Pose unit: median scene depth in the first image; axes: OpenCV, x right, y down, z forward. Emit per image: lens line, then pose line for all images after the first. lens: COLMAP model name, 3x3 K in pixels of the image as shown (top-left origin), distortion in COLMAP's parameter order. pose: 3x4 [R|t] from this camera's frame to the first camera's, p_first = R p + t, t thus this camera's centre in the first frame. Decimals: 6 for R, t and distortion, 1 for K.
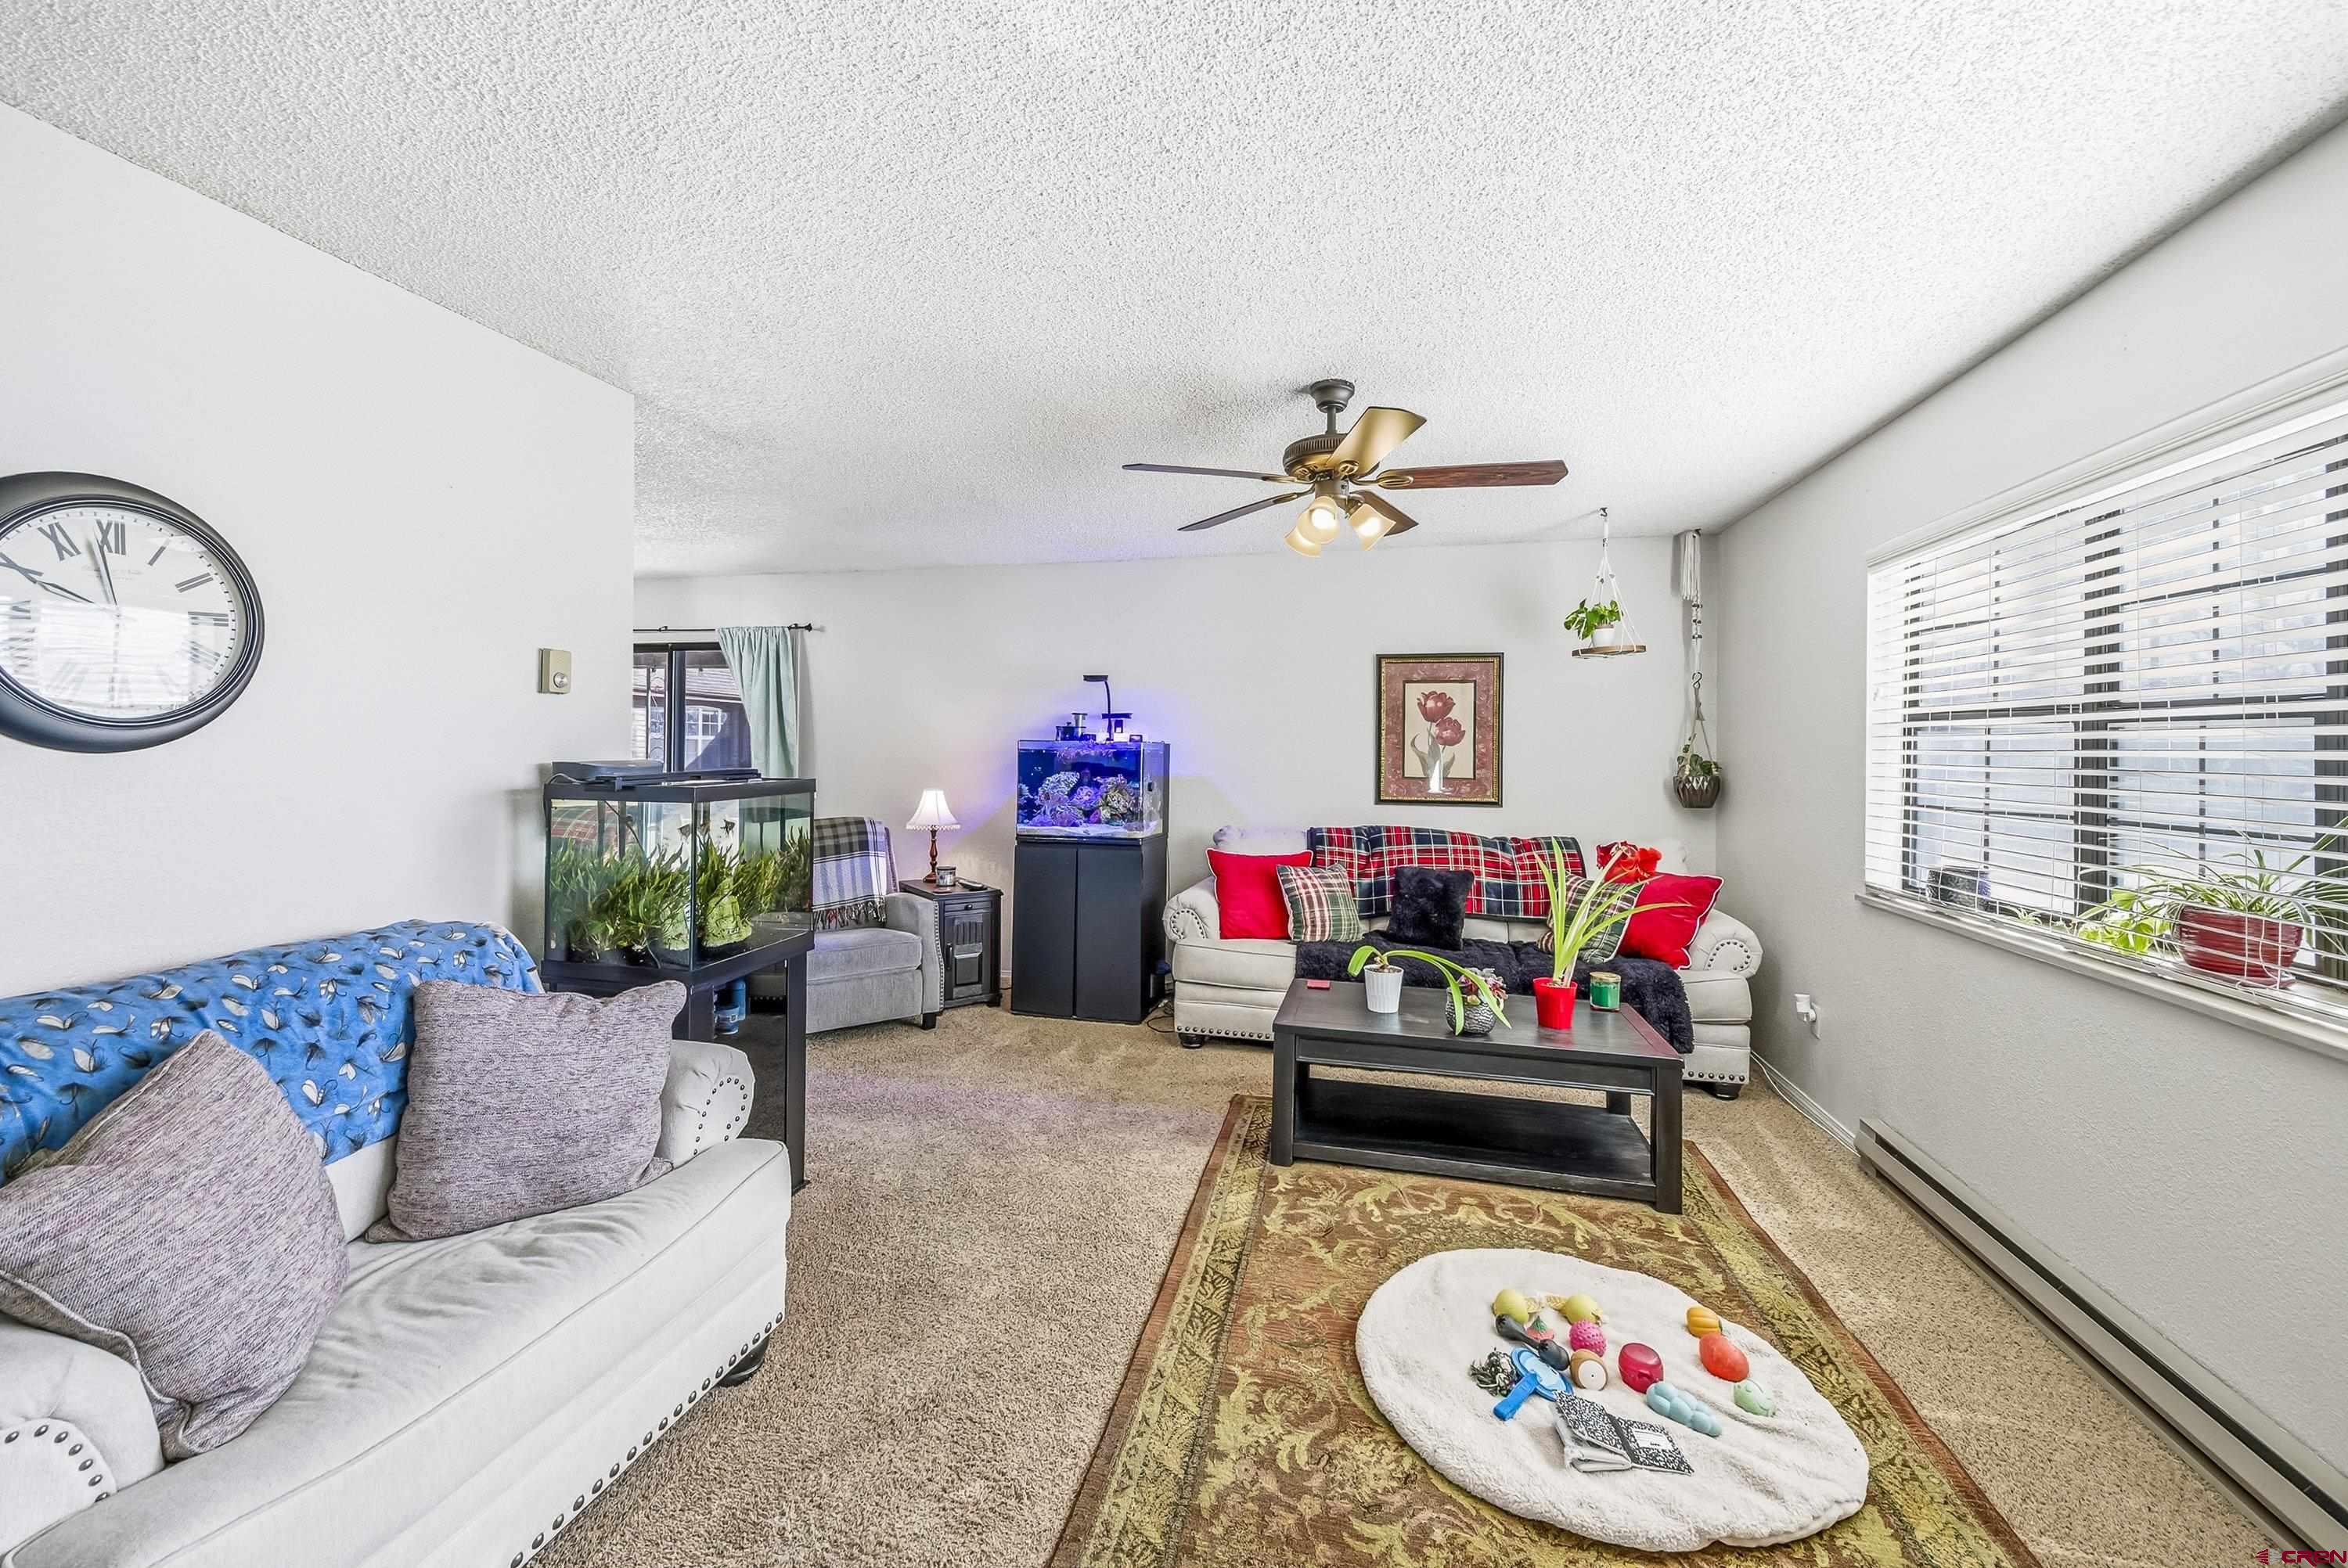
lens RADIAL K [[912.5, 0, 1176.1], [0, 912.5, 736.4], [0, 0, 1]] dist [0.000000, -0.000301]
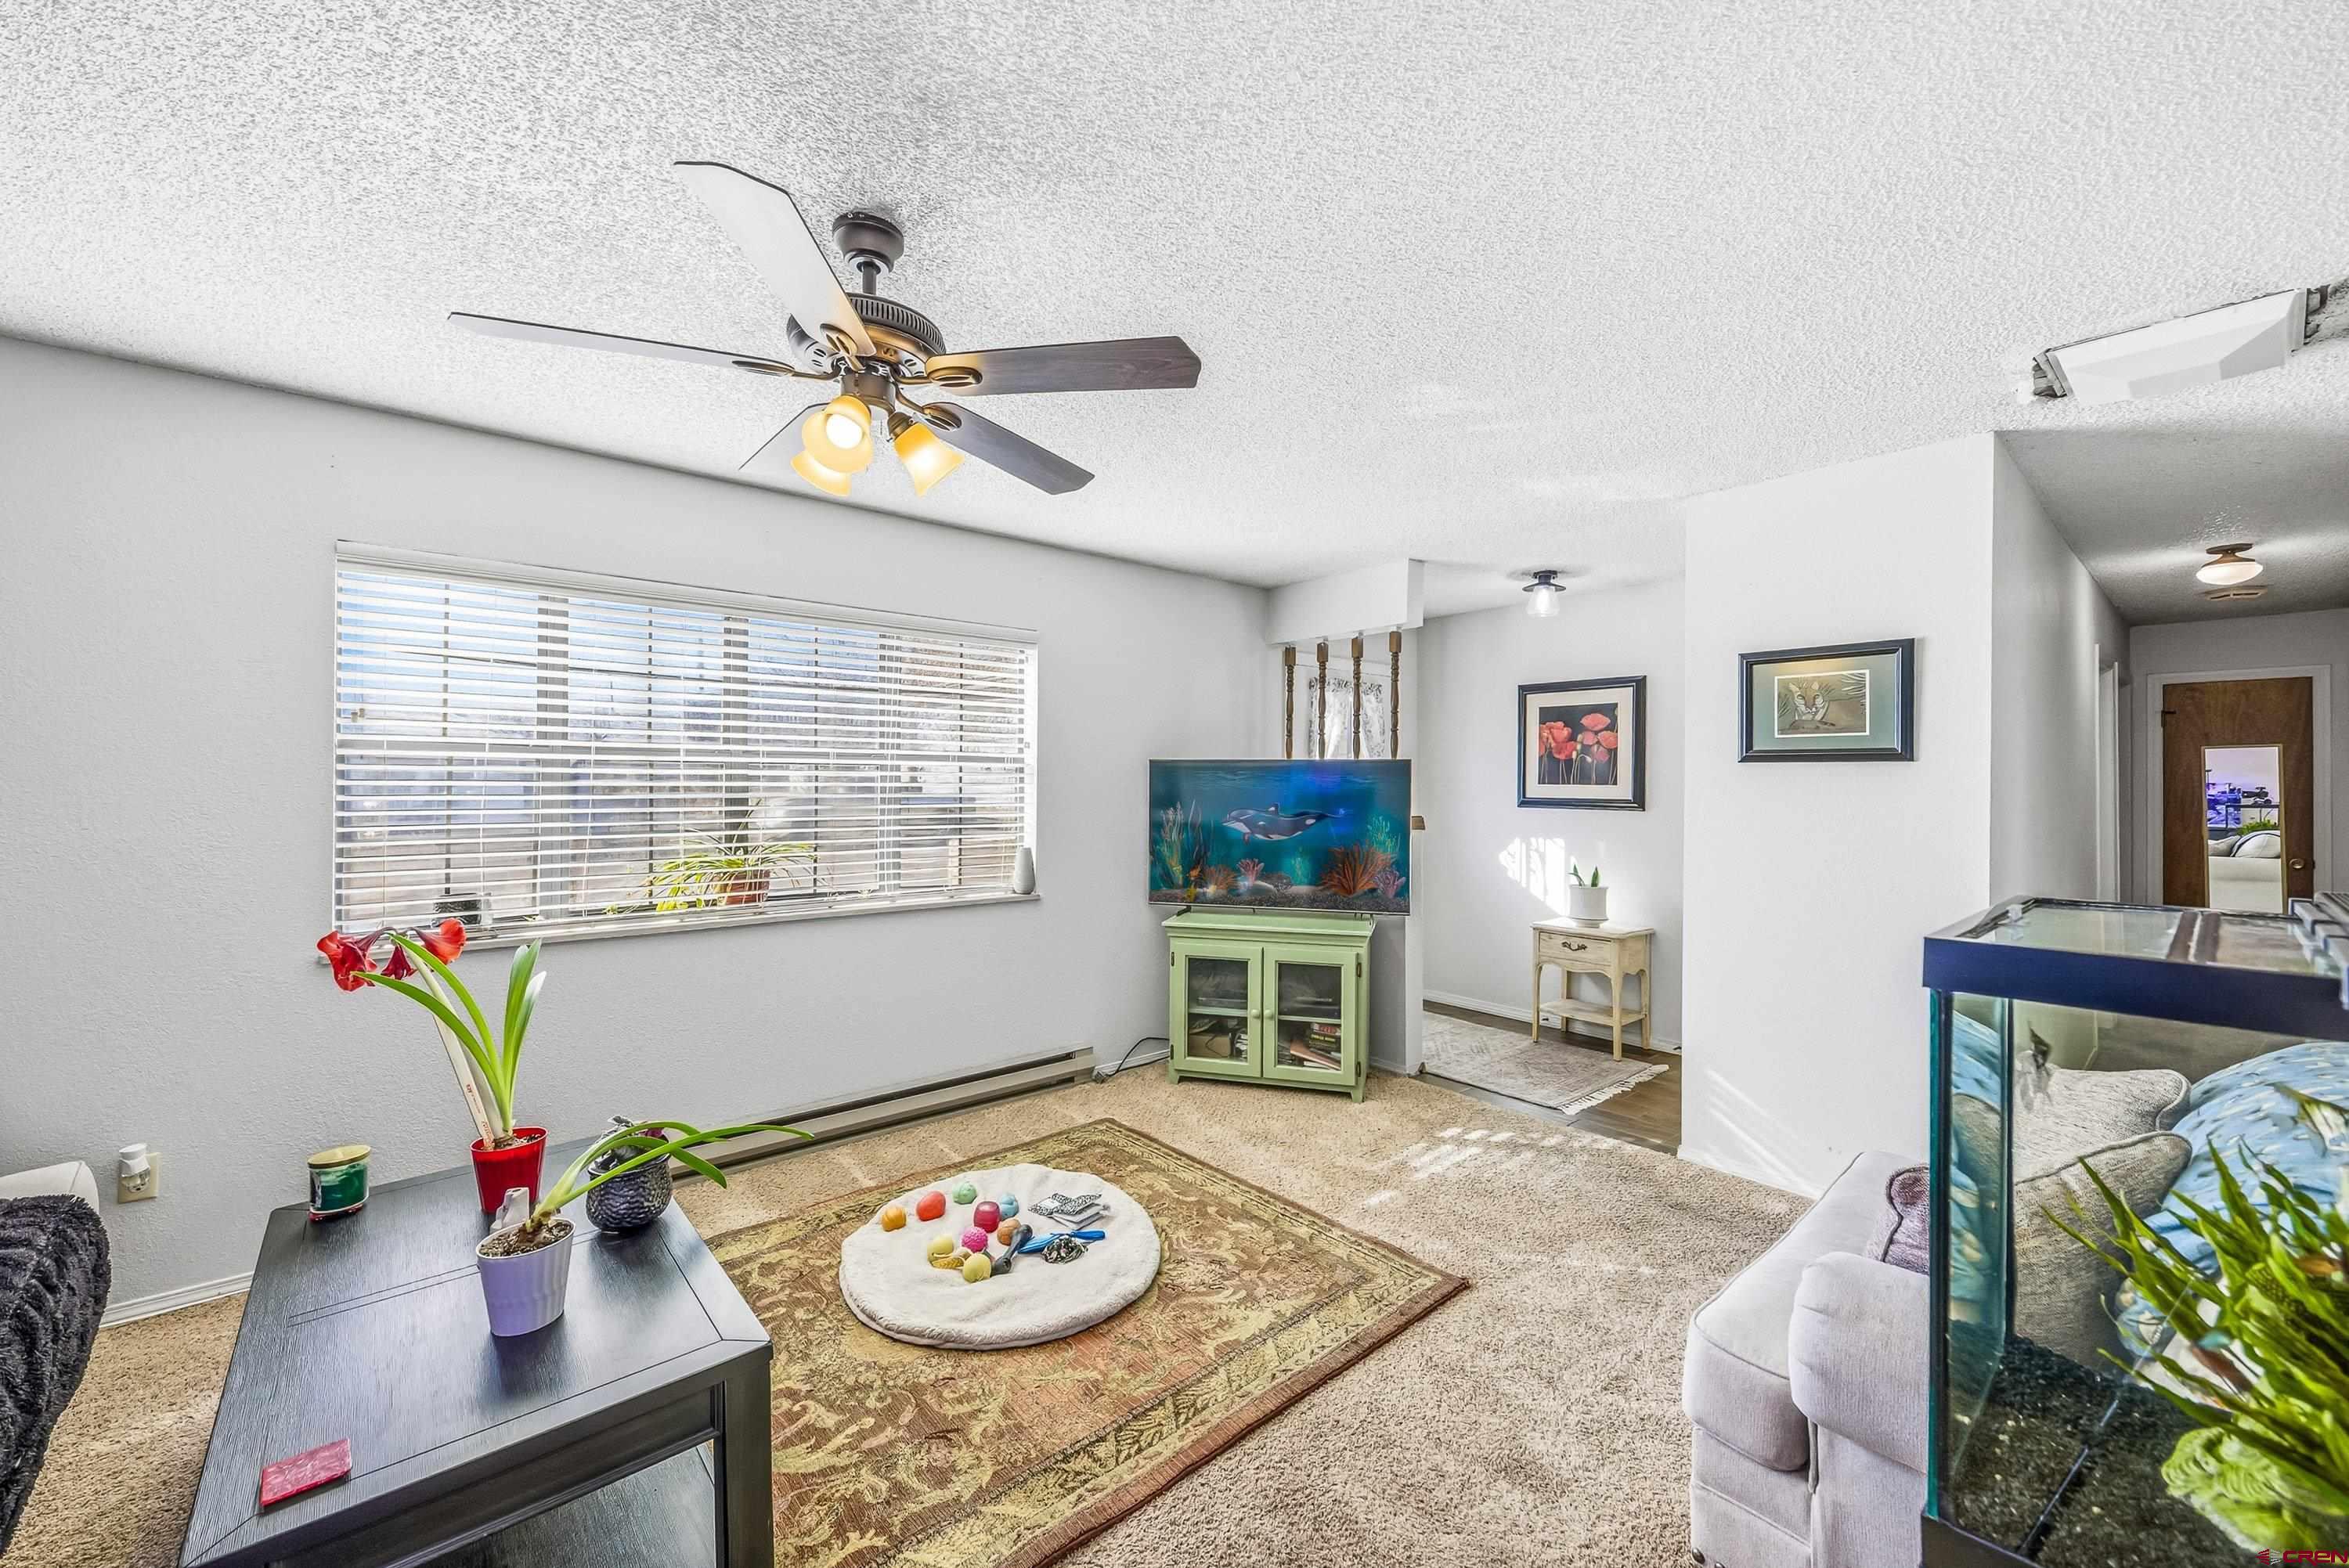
lens RADIAL K [[900.7, 0, 1174.5], [0, 900.7, 784.0], [0, 0, 1]] dist [-0.000311, -0.000184]
pose [[-0.806172, -0.012554, 0.591548, -0.370100], [-0.021179, 0.999746, -0.007646, 0.013856], [-0.591302, -0.018692, -0.806233, 1.331393]]
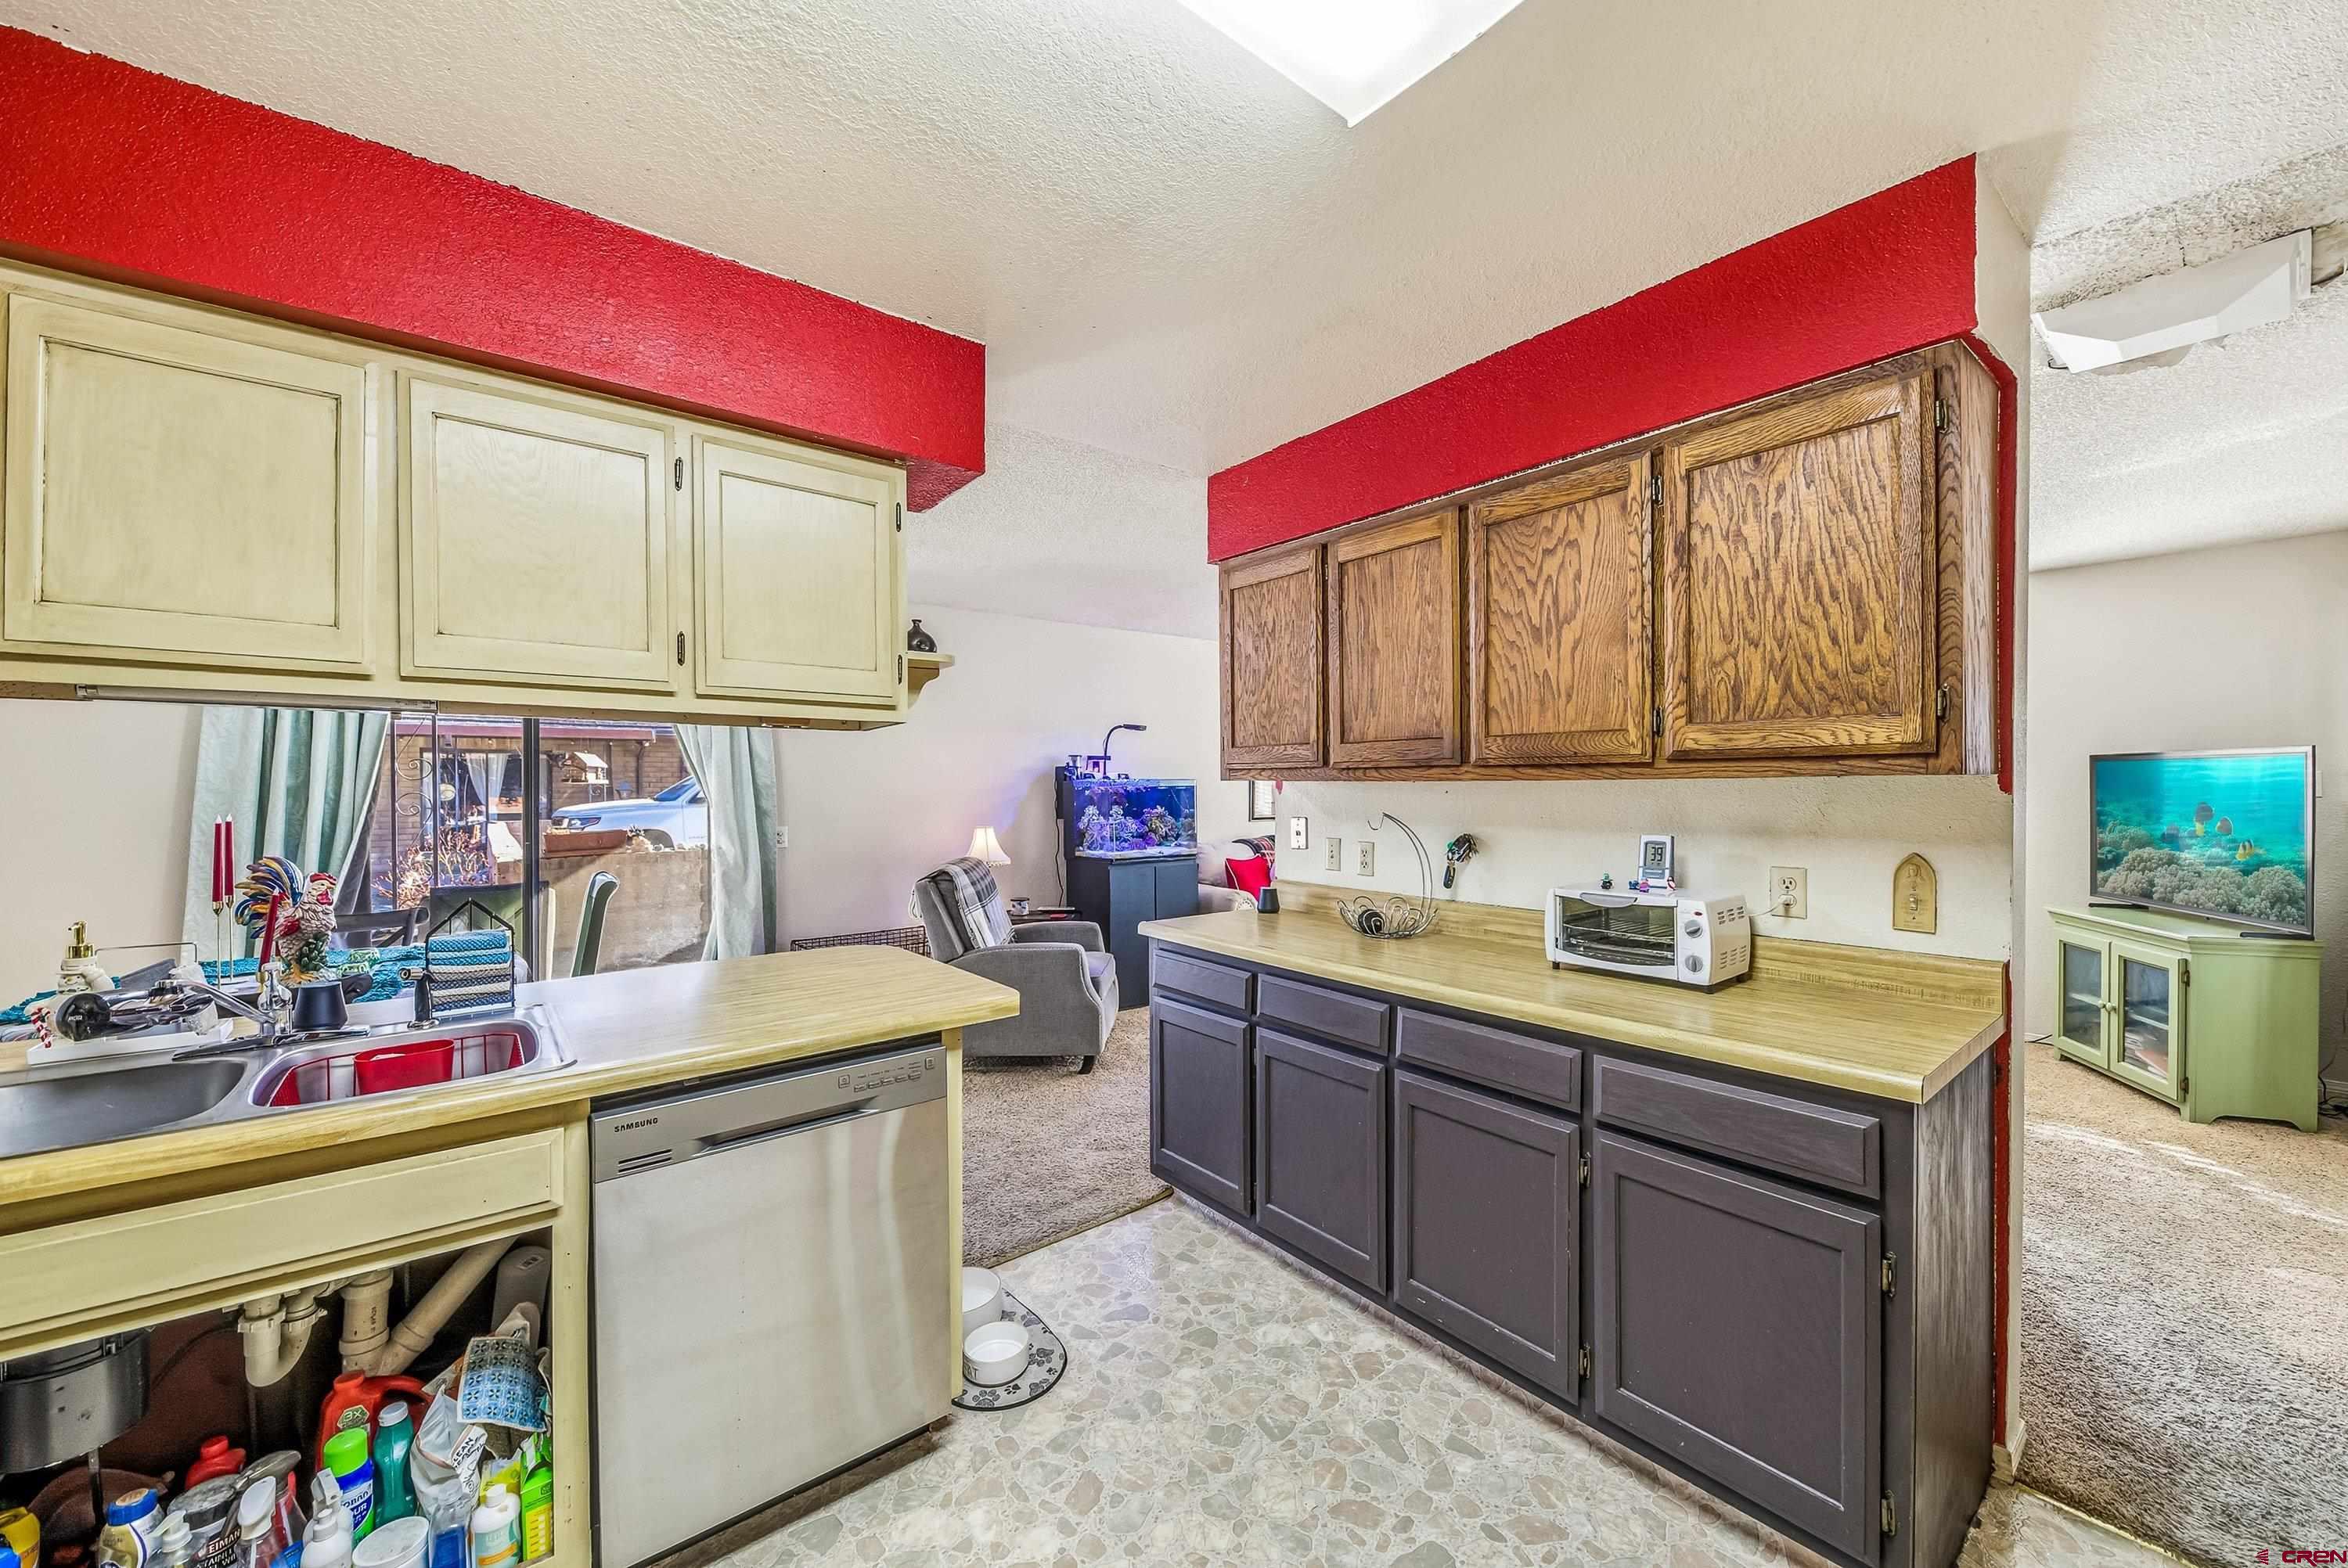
lens RADIAL K [[885.6, 0, 1174.0], [0, 885.6, 784.0], [0, 0, 1]] dist [0.012880, -0.000132]
pose [[0.626099, -0.010609, 0.779671, -1.644128], [0.000911, 0.999917, 0.012874, -0.003074], [-0.779743, -0.007351, 0.626057, 0.366855]]
